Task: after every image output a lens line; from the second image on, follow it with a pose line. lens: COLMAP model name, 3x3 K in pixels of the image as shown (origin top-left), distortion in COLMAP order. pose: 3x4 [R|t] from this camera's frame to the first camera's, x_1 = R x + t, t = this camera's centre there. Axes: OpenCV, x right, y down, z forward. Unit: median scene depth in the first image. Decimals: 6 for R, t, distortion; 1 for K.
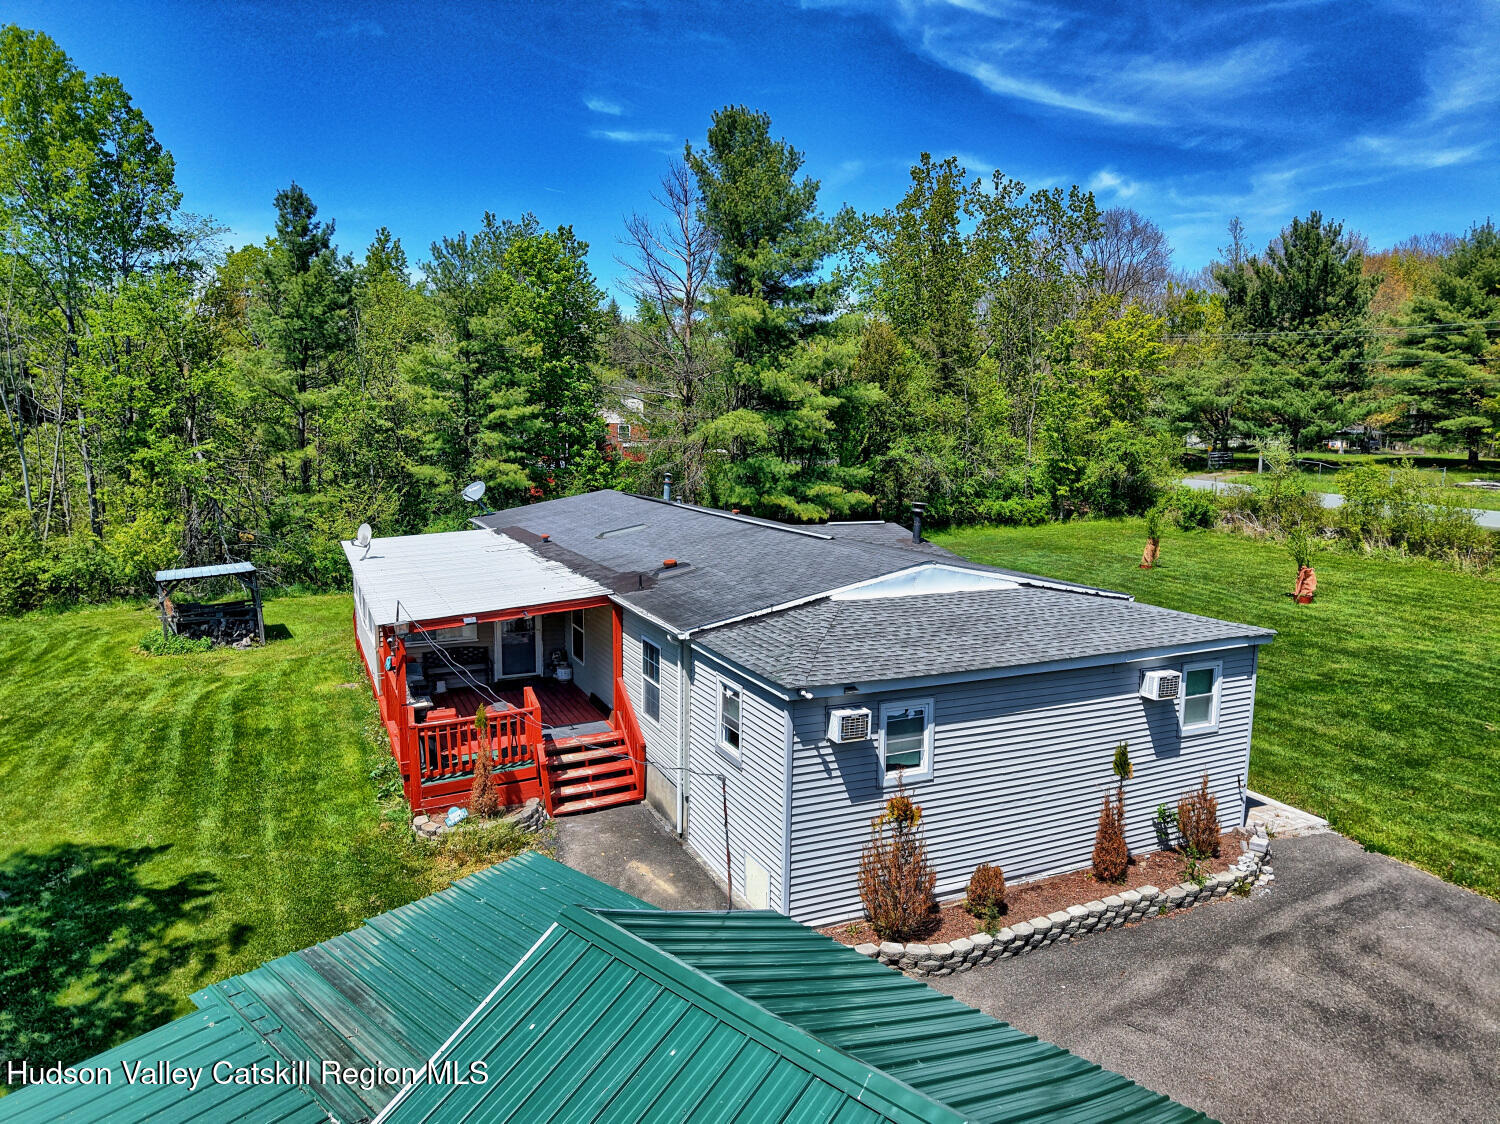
lens RADIAL K [[1003.0, 0, 747.2], [0, 1003.0, 570.6], [0, 0, 1]] dist [0.017740, -0.015064]
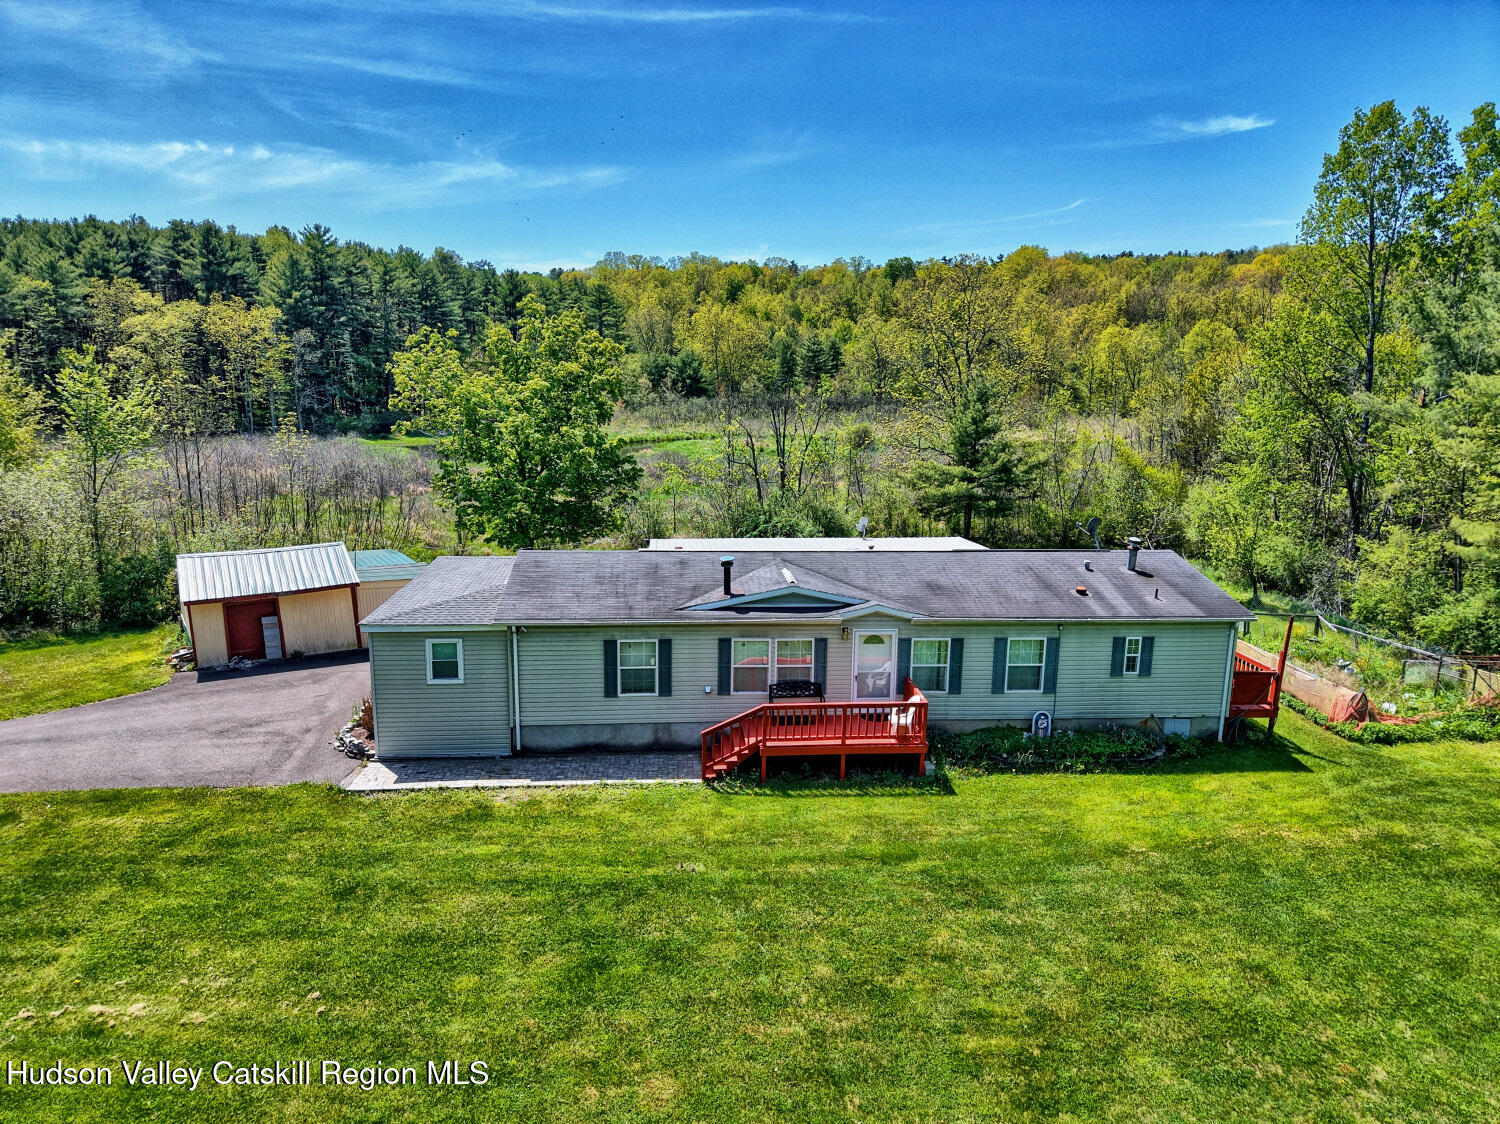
lens RADIAL K [[1001.3, 0, 747.5], [0, 1001.3, 569.2], [0, 0, 1]] dist [0.027714, -0.028068]
pose [[-0.338930, 0.173735, -0.924631, 1.741859], [-0.149305, 0.960414, 0.235187, -0.466162], [0.928889, 0.217764, -0.299573, 2.025944]]
